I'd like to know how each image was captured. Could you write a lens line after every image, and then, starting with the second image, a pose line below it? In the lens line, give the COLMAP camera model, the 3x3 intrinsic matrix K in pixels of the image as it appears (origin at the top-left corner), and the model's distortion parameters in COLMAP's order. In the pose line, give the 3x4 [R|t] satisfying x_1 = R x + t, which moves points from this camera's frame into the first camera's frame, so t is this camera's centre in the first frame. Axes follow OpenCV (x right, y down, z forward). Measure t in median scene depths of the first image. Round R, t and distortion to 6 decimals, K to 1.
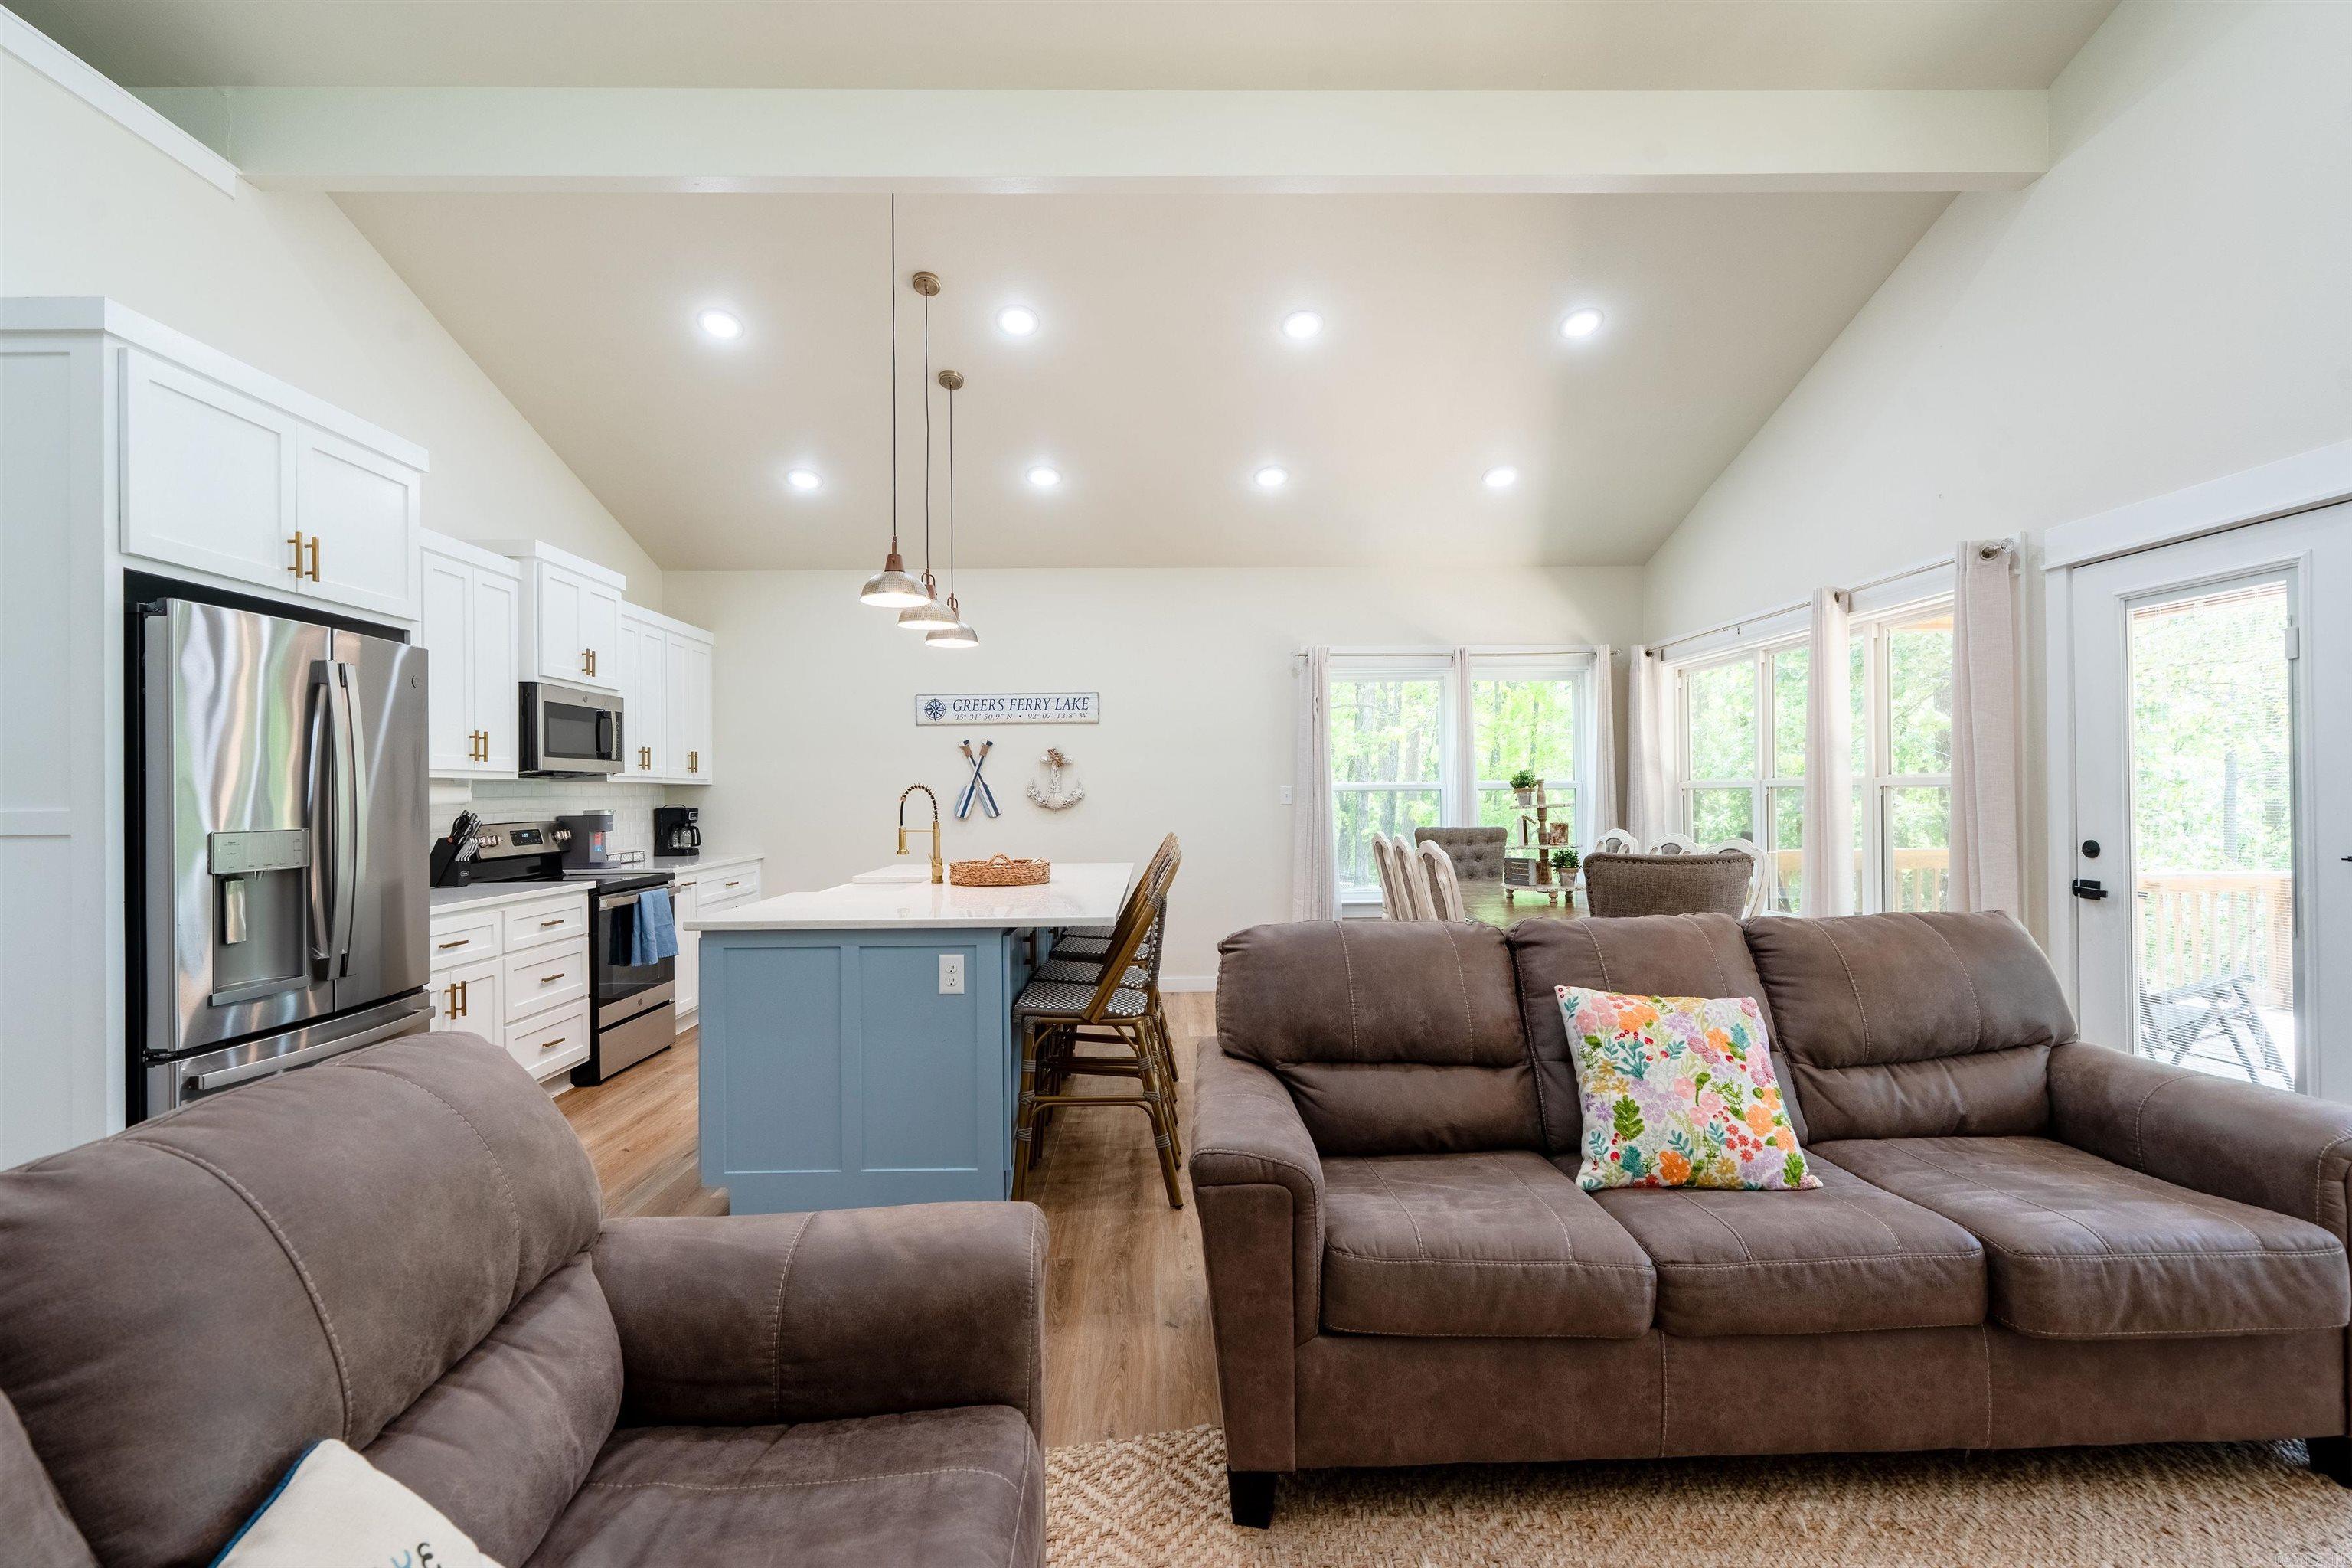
lens RADIAL K [[1051.4, 0, 1171.9], [0, 1051.4, 779.9], [0, 0, 1]] dist [-0.009578, 0.003421]
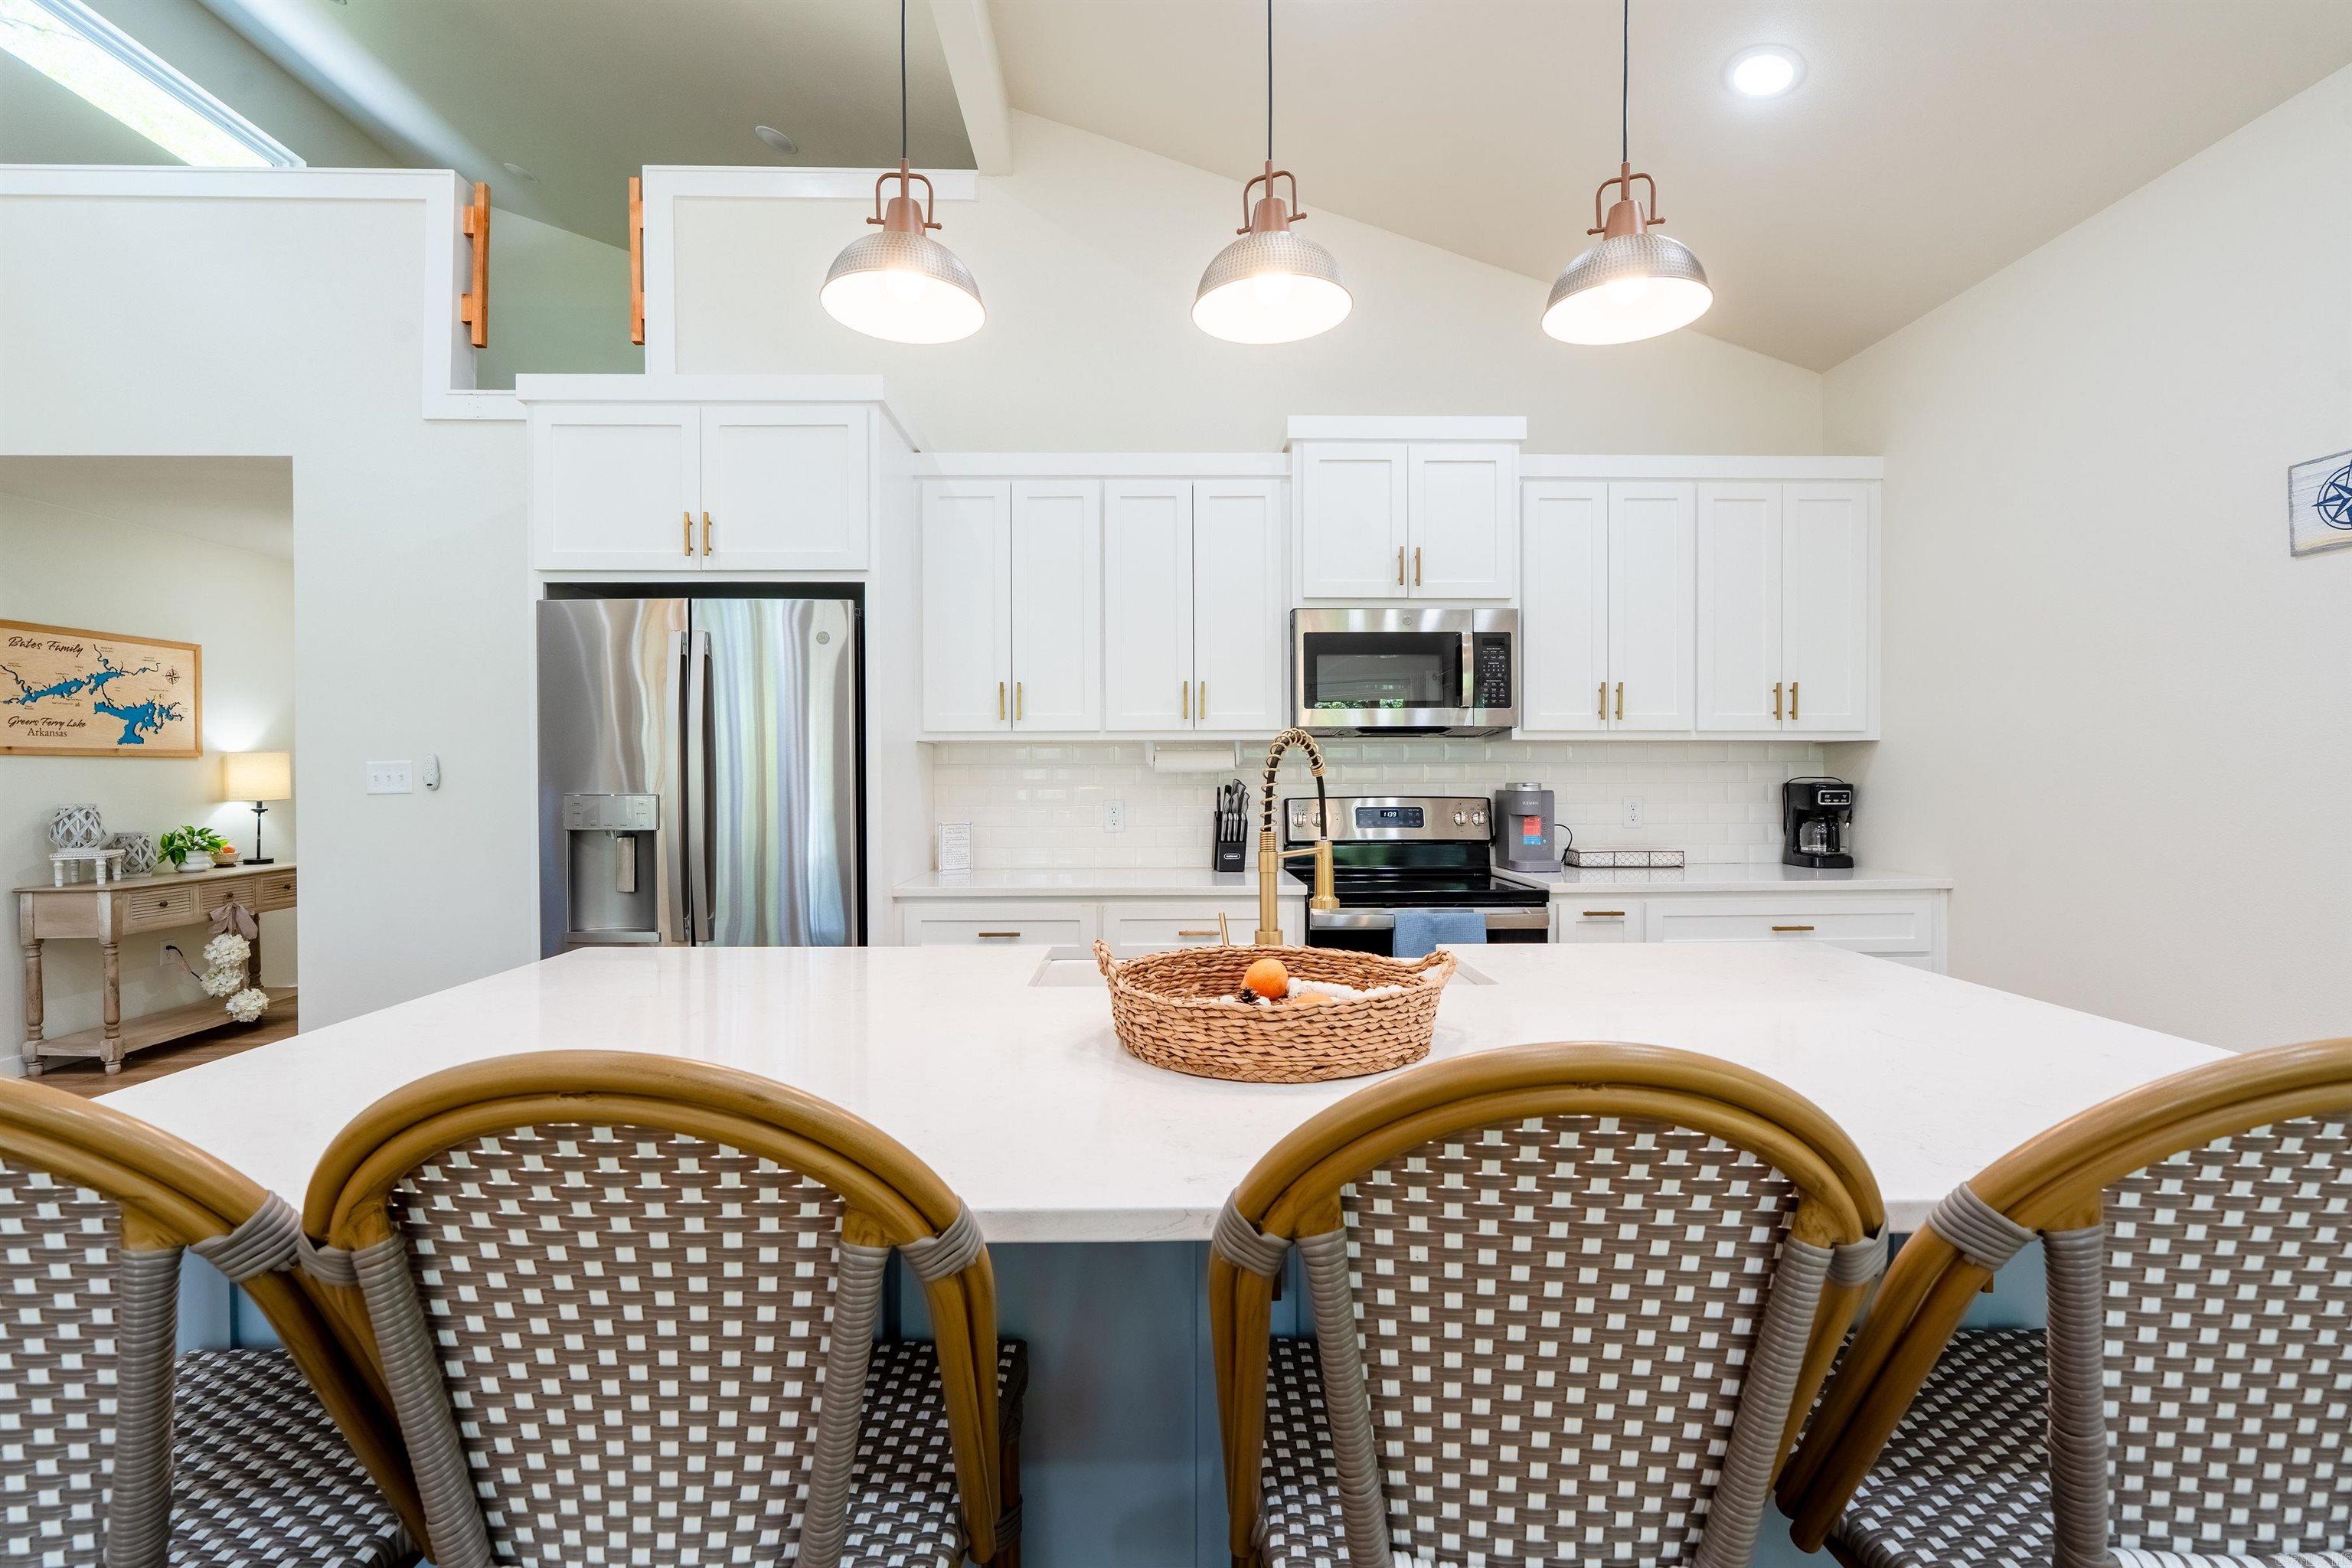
lens RADIAL K [[1051.4, 0, 1180.3], [0, 1051.4, 781.0], [0, 0, 1]] dist [-0.009578, 0.003421]
pose [[0.004544, 0.019089, -0.999807, 0.126087], [0.015767, 0.999692, 0.019158, 0.012116], [0.999865, -0.015851, 0.004242, 0.817554]]
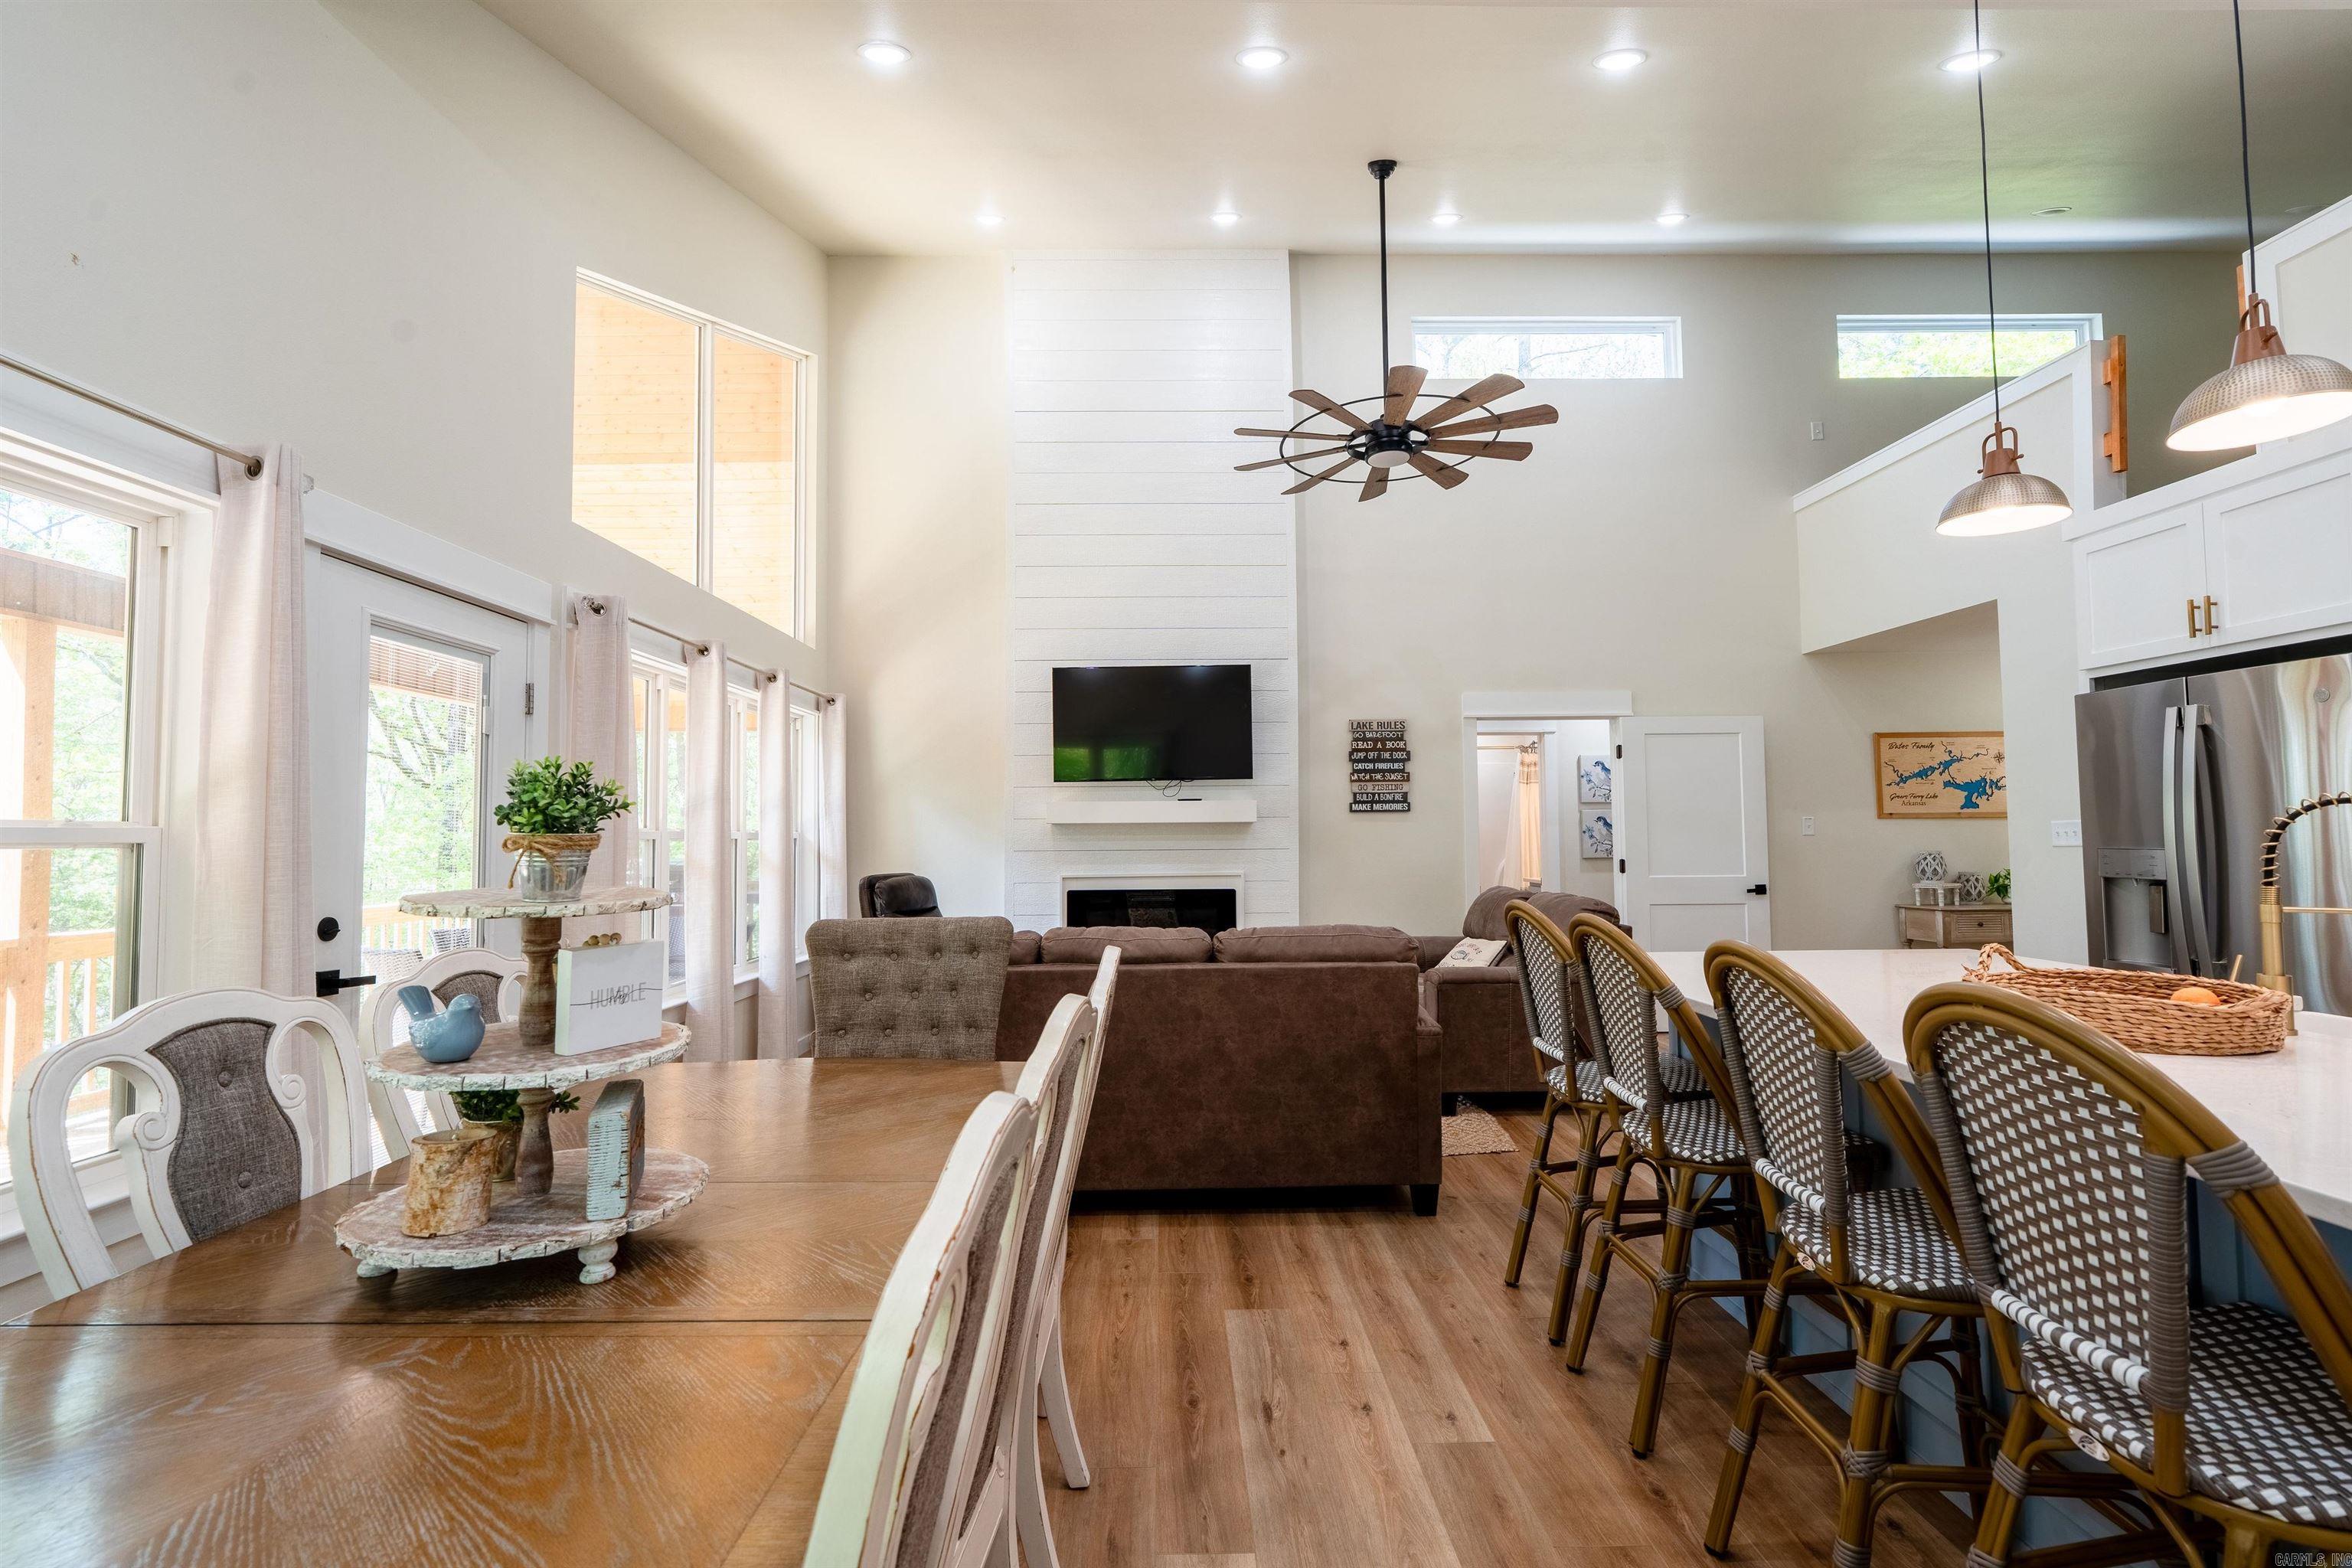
lens RADIAL K [[1051.4, 0, 1174.4], [0, 1051.4, 781.5], [0, 0, 1]] dist [-0.009578, 0.003421]
pose [[-0.999792, 0.020023, 0.003830, 0.177362], [0.019729, 0.997649, -0.065637, 0.014406], [-0.005135, -0.065548, -0.997836, 1.198383]]
